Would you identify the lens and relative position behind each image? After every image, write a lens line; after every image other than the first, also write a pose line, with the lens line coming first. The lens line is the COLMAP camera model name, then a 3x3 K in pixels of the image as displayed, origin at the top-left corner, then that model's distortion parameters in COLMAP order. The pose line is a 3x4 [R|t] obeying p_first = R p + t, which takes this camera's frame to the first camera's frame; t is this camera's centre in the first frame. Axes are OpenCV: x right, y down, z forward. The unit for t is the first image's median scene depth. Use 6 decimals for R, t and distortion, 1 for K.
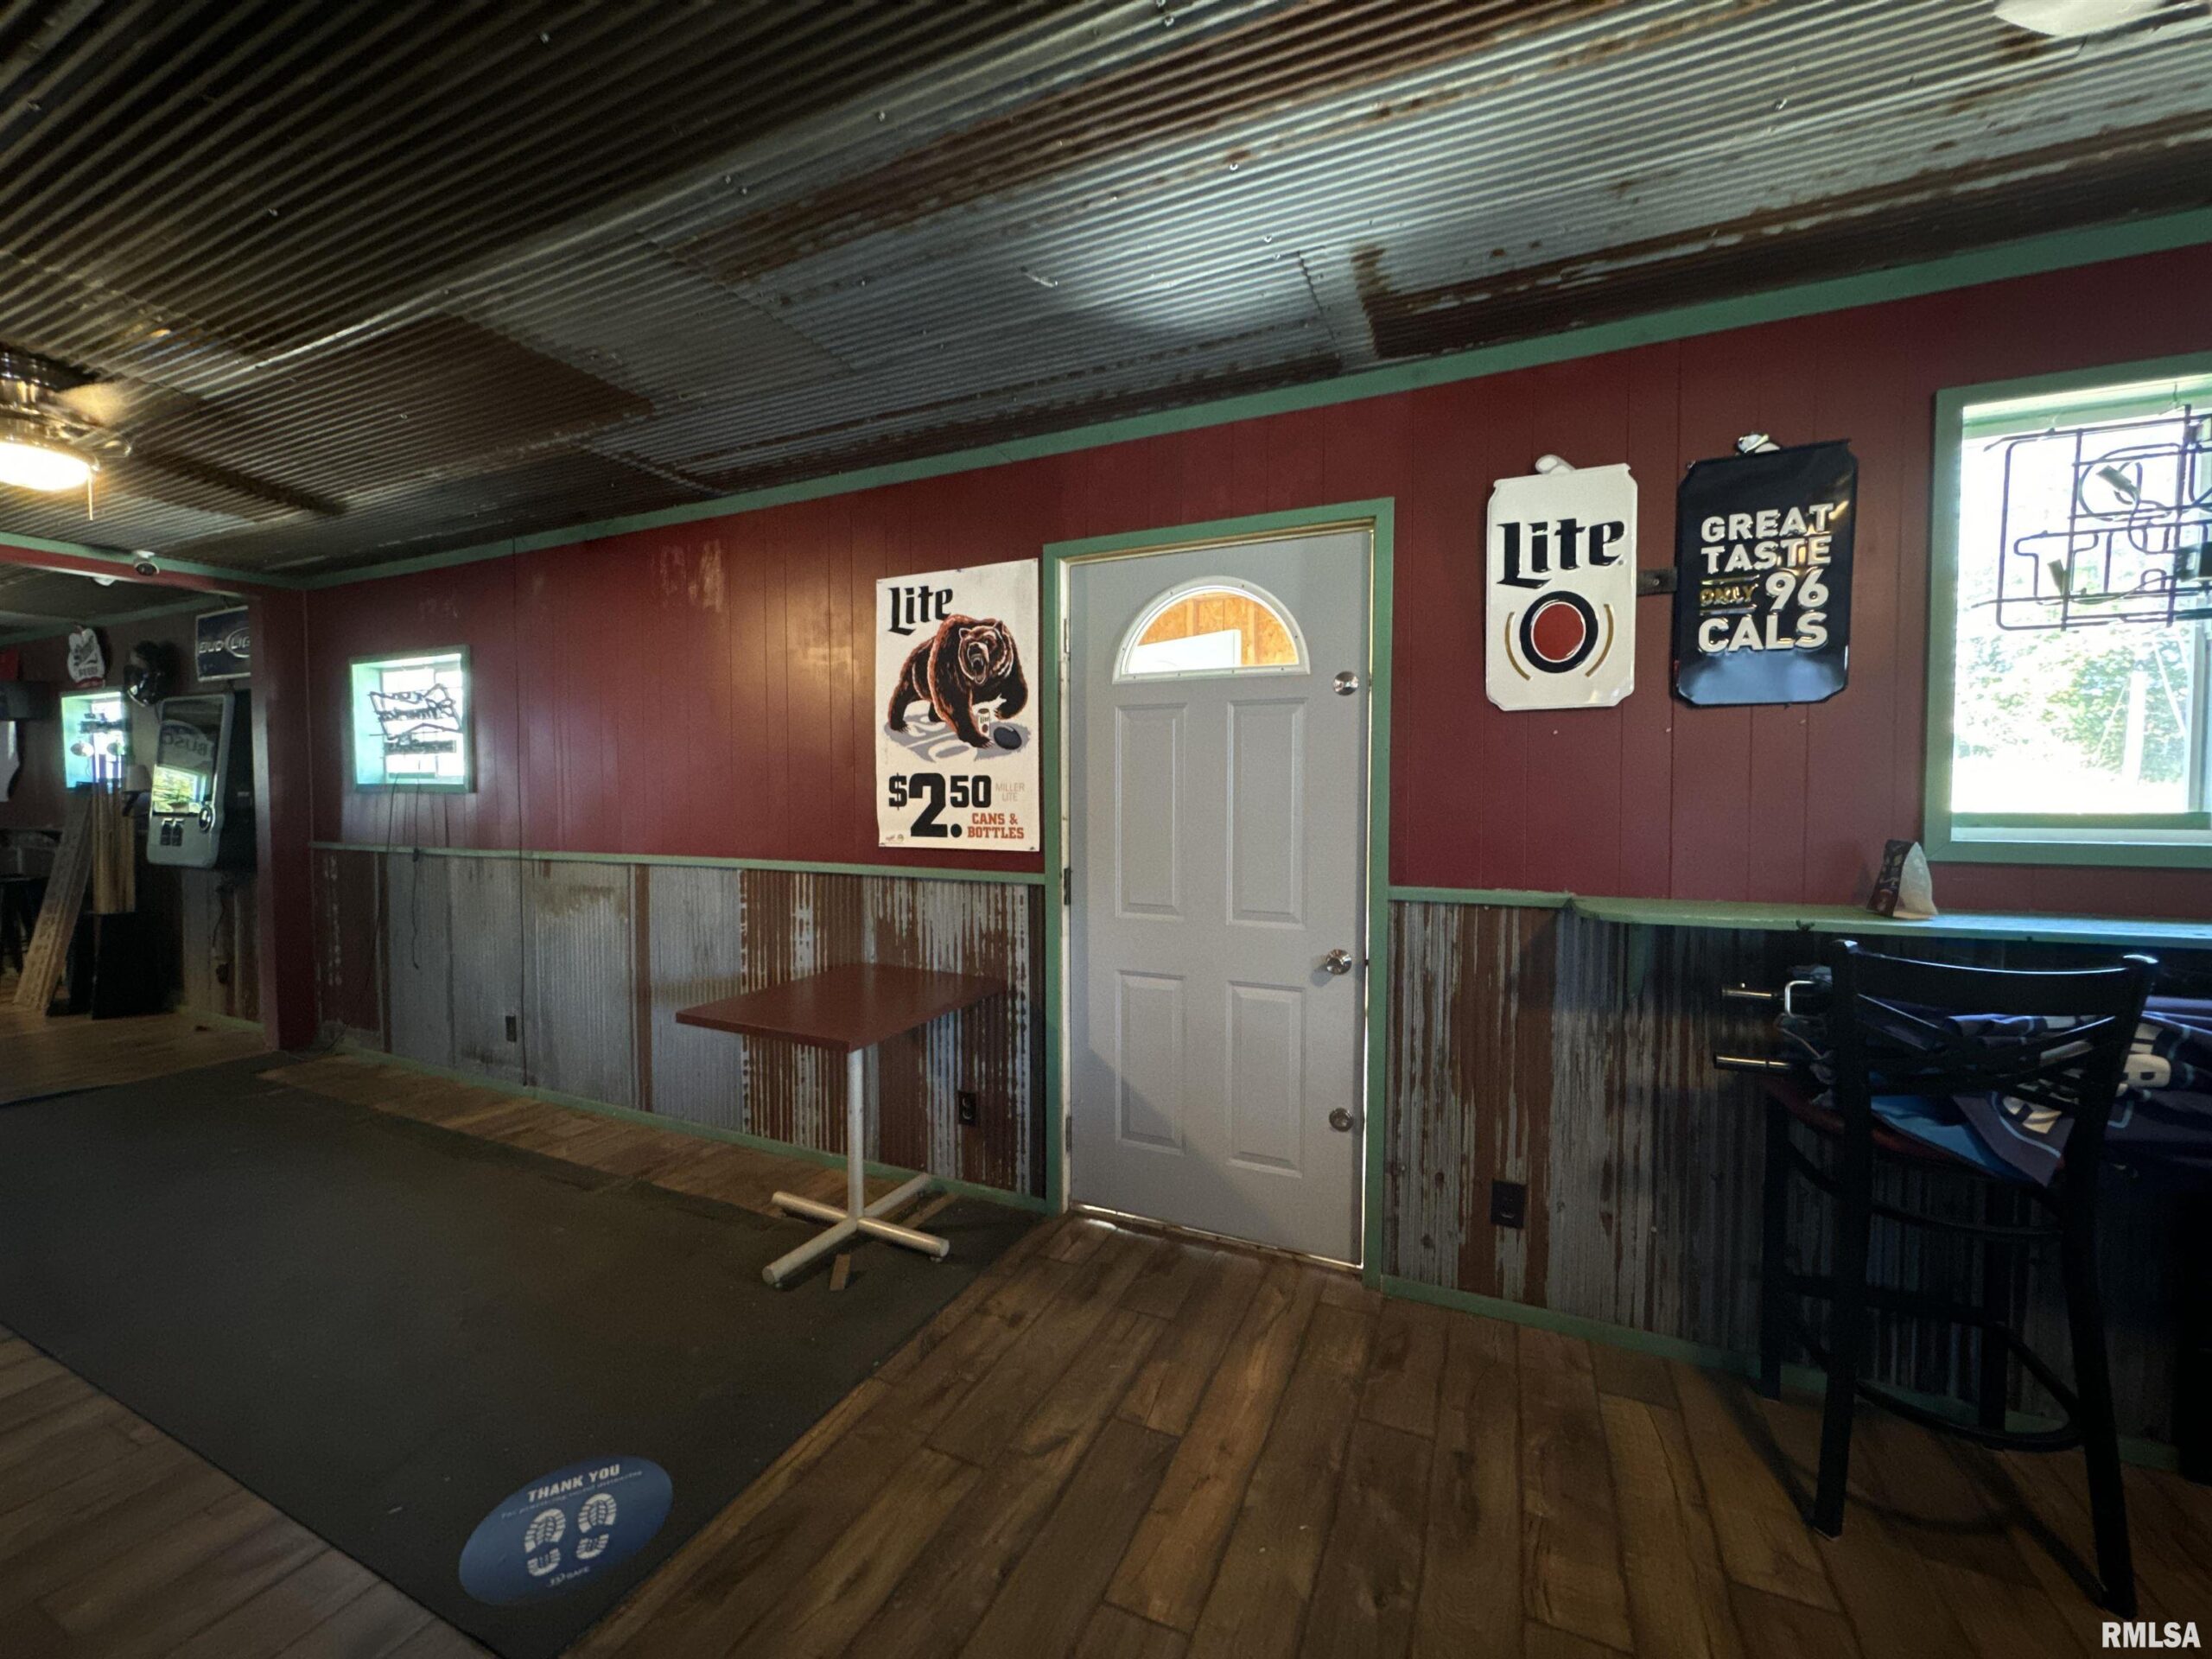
lens RADIAL K [[880.2, 0, 1106.0], [0, 880.2, 827.1], [0, 0, 1]] dist [-0.002039, 0.000121]
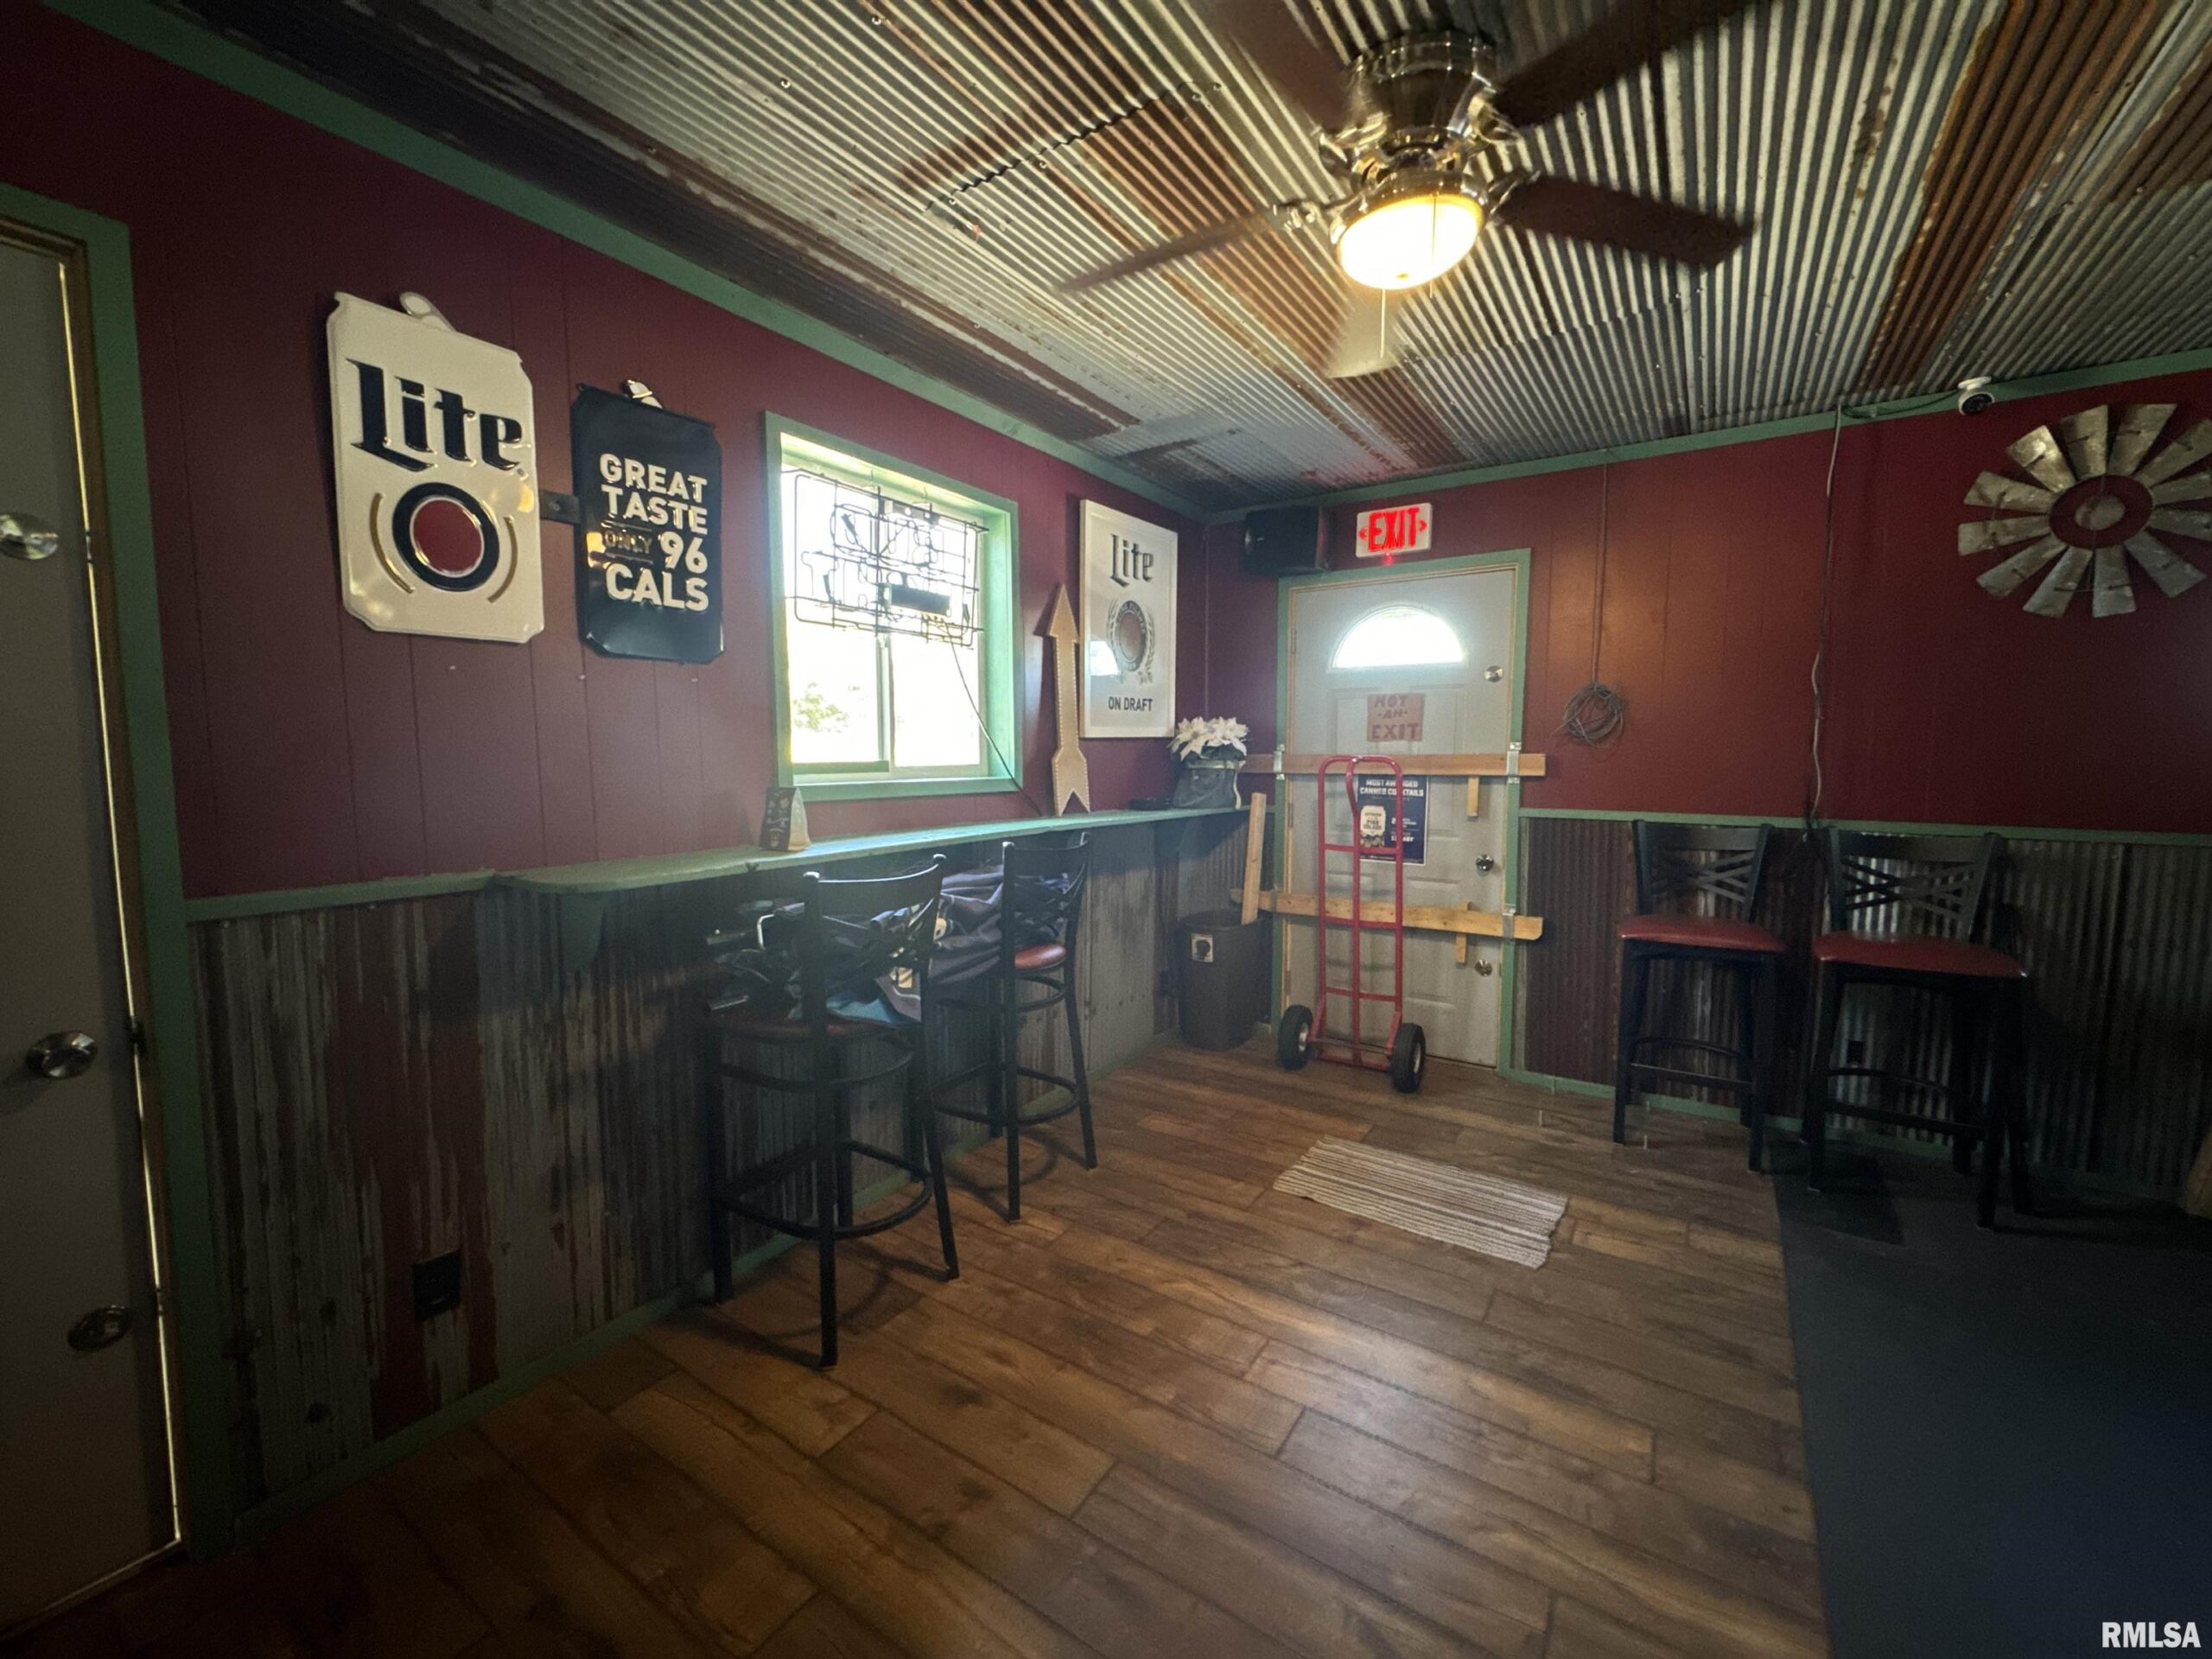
lens RADIAL K [[880.2, 0, 1106.0], [0, 880.2, 827.1], [0, 0, 1]] dist [-0.002039, 0.000121]
pose [[0.160530, -0.084617, 0.983397, -0.178479], [0.037236, 0.996128, 0.079634, -0.007710], [-0.986328, 0.023834, 0.163059, 0.311020]]
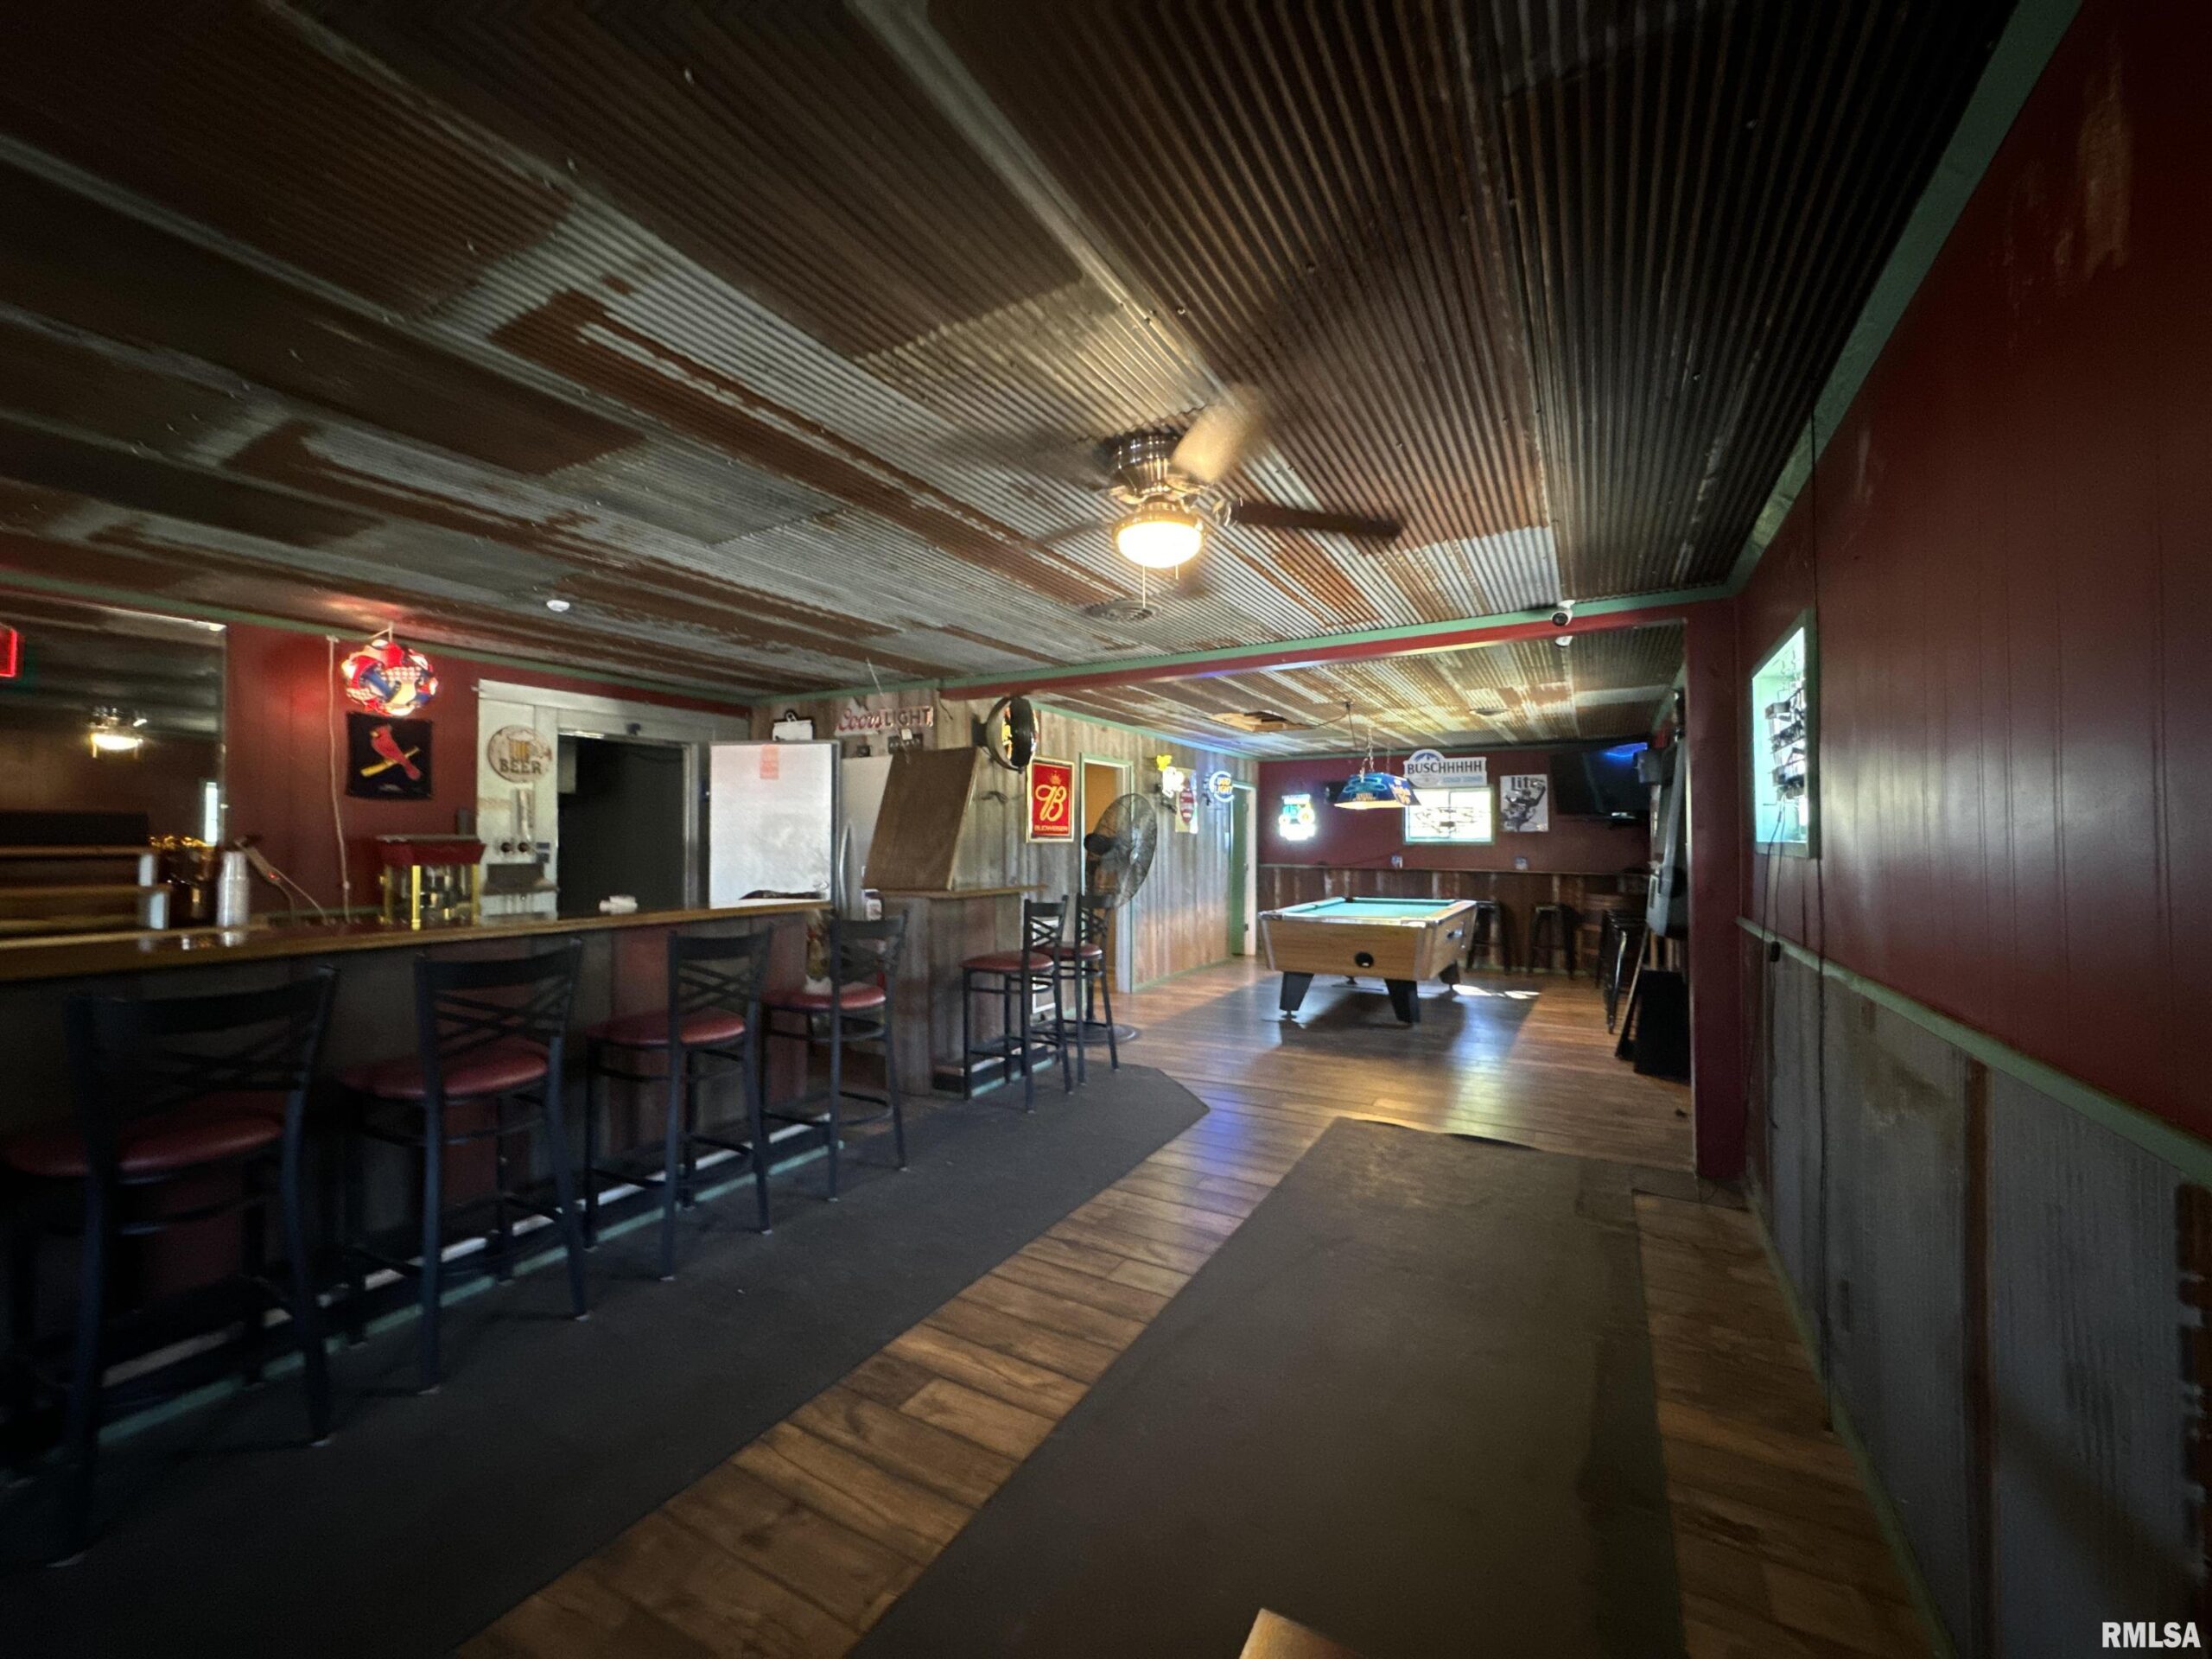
lens RADIAL K [[878.6, 0, 1106.4], [0, 878.6, 826.7], [0, 0, 1]] dist [-0.001635, -0.000293]
pose [[-0.076225, -0.020945, -0.996871, -0.196191], [-0.036691, 0.999161, -0.018187, -0.058069], [0.996415, 0.035190, -0.076929, 1.101150]]
